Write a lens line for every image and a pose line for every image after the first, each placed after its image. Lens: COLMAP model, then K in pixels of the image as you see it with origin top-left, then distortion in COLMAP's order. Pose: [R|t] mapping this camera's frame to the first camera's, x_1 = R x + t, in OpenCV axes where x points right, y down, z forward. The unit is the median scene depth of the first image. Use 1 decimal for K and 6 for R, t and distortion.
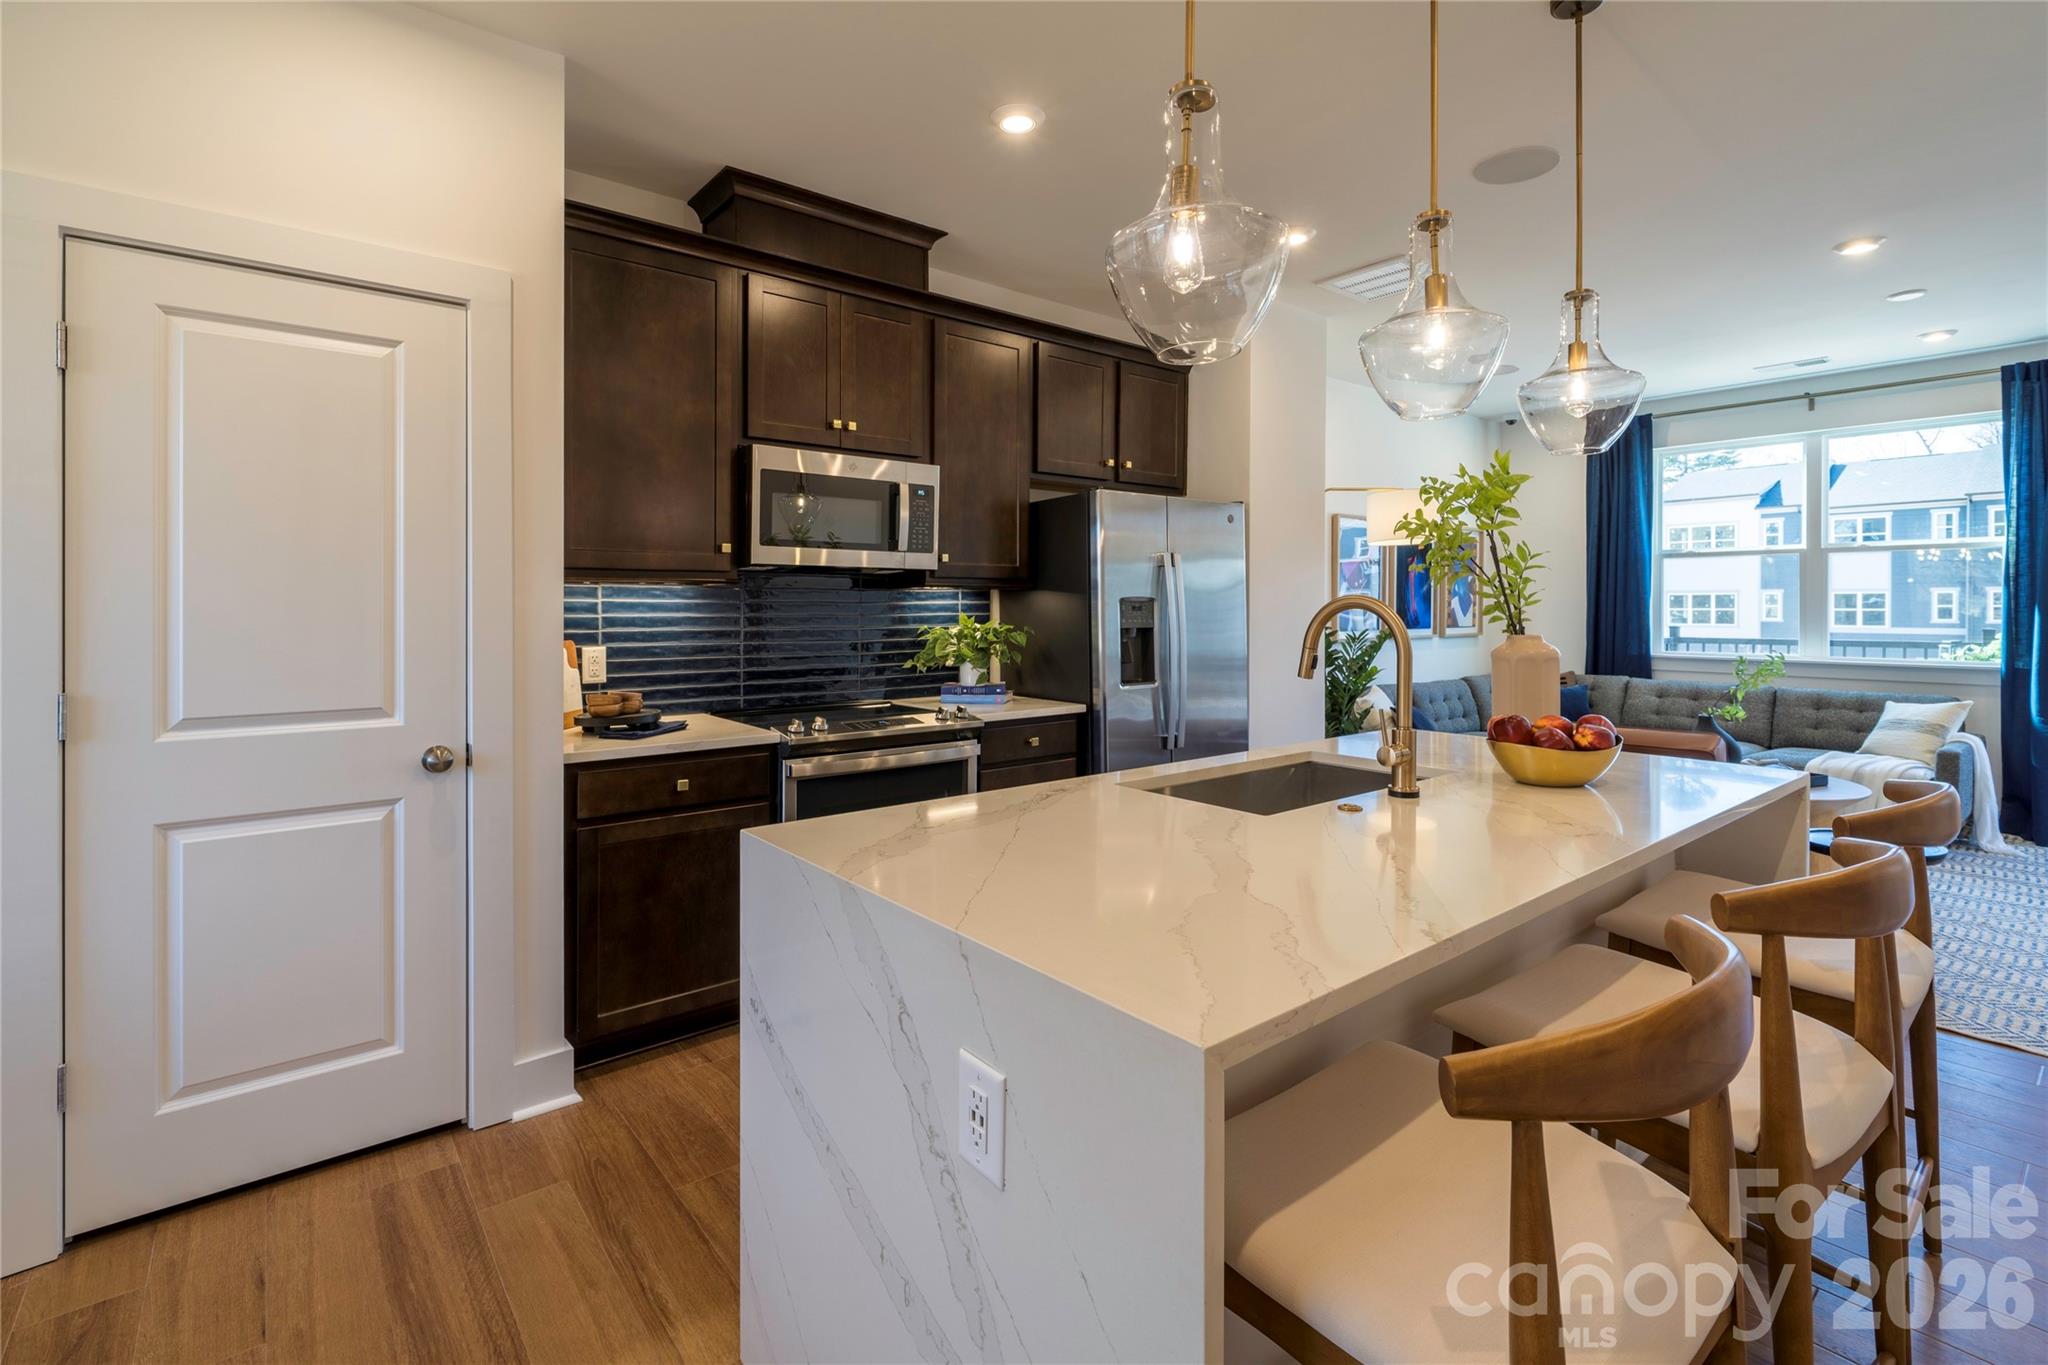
lens RADIAL K [[966.3, 0, 1015.9], [0, 966.3, 593.3], [0, 0, 1]] dist [0.000220, 0.000495]
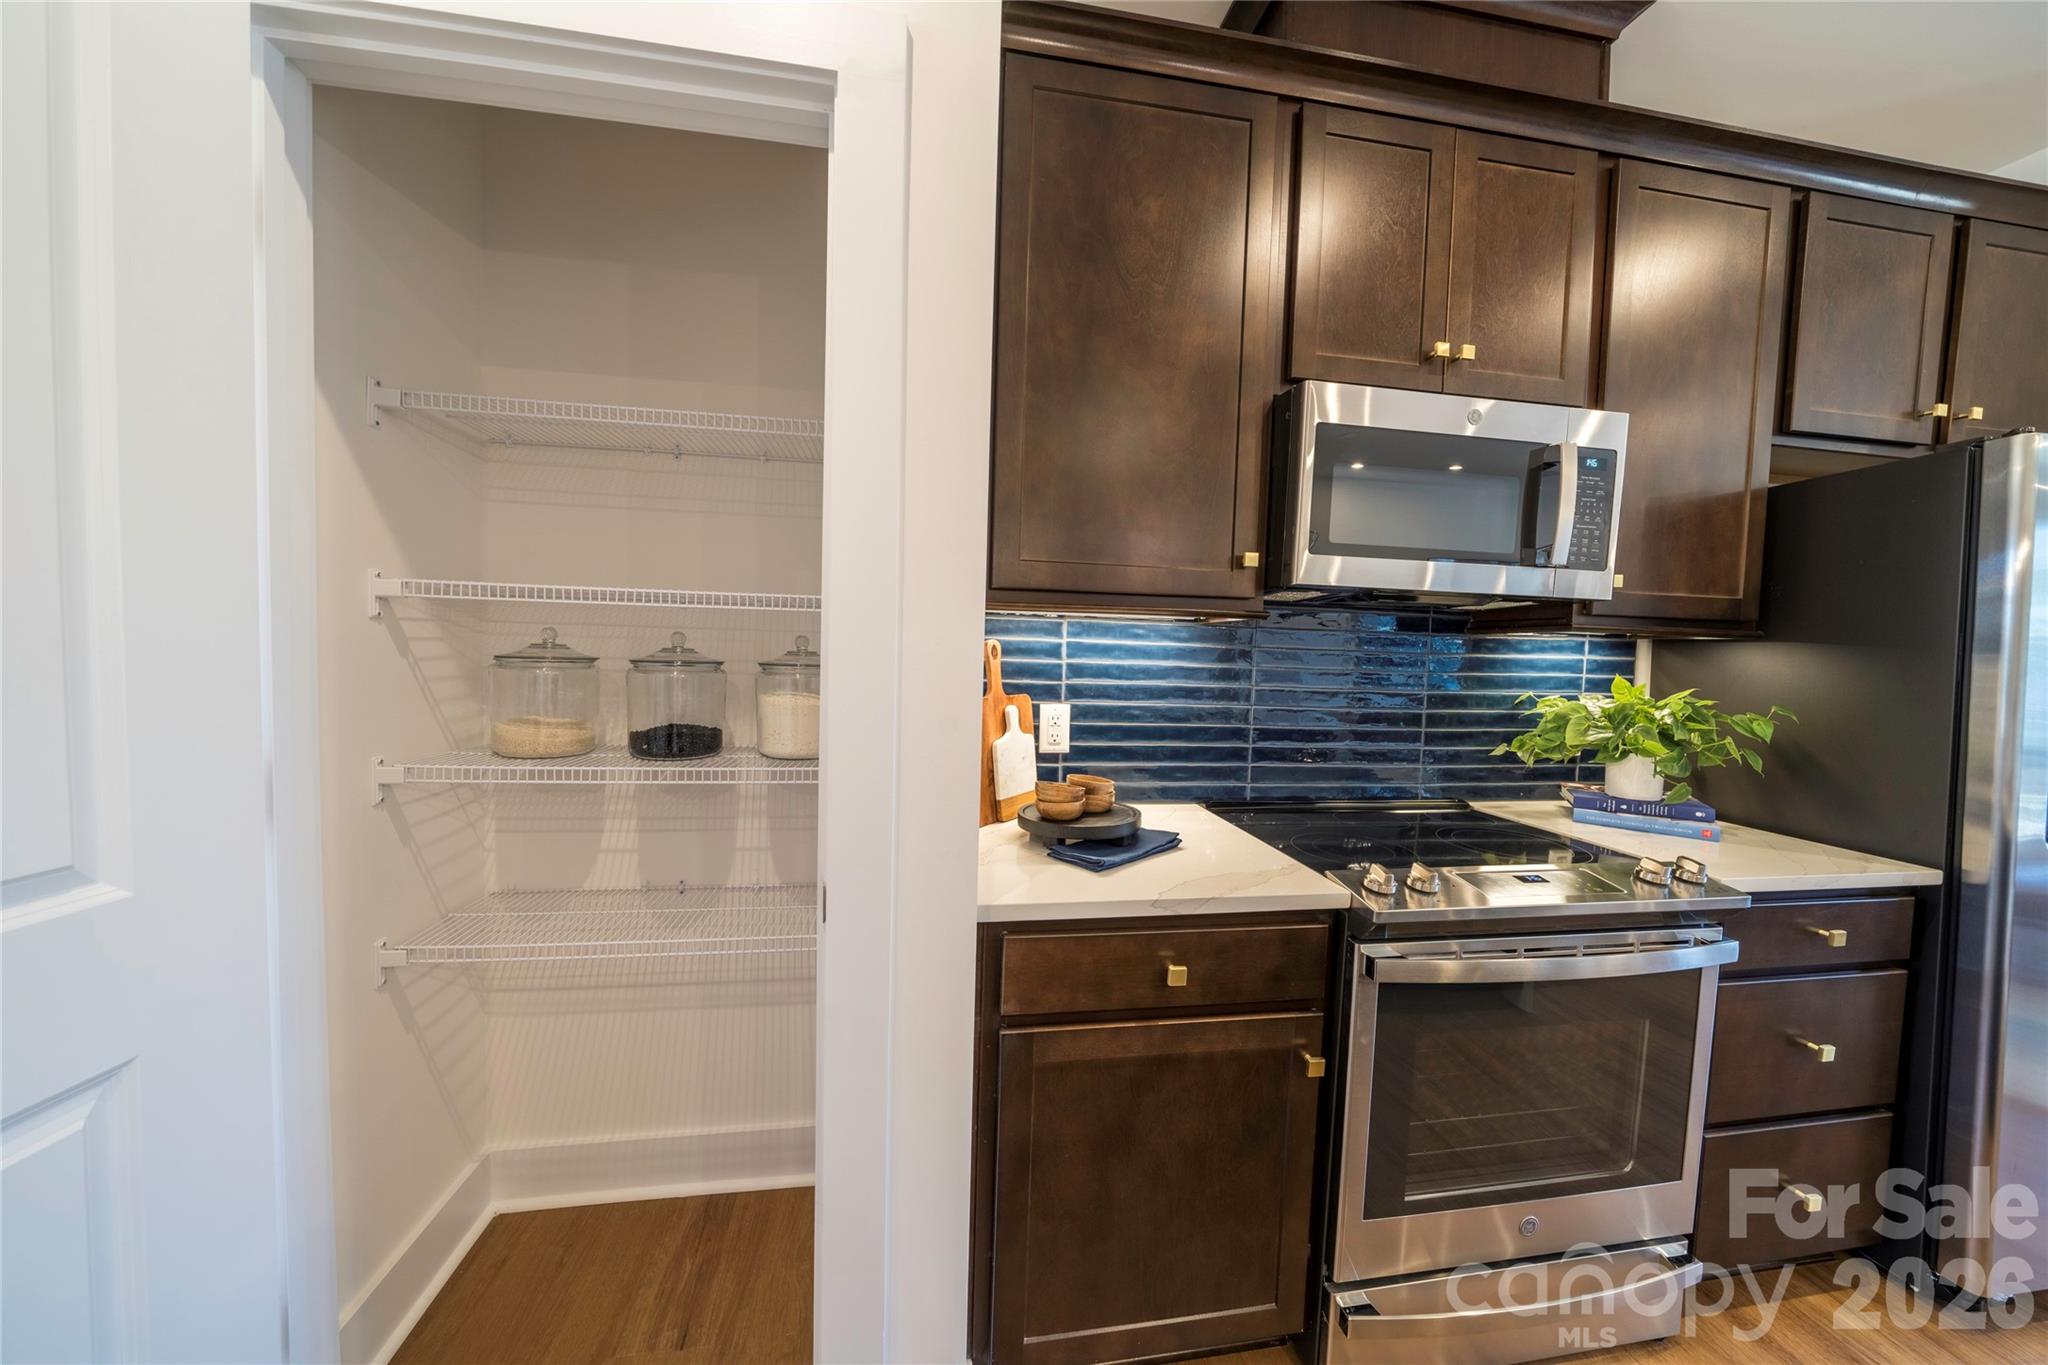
lens RADIAL K [[690.3, 0, 1003.3], [0, 690.3, 677.7], [0, 0, 1]] dist [-0.005550, -0.000086]
pose [[0.859031, 0.049679, -0.509507, -0.197127], [-0.022150, 0.997955, 0.059961, 0.005021], [0.511444, -0.040223, 0.858375, 0.511552]]
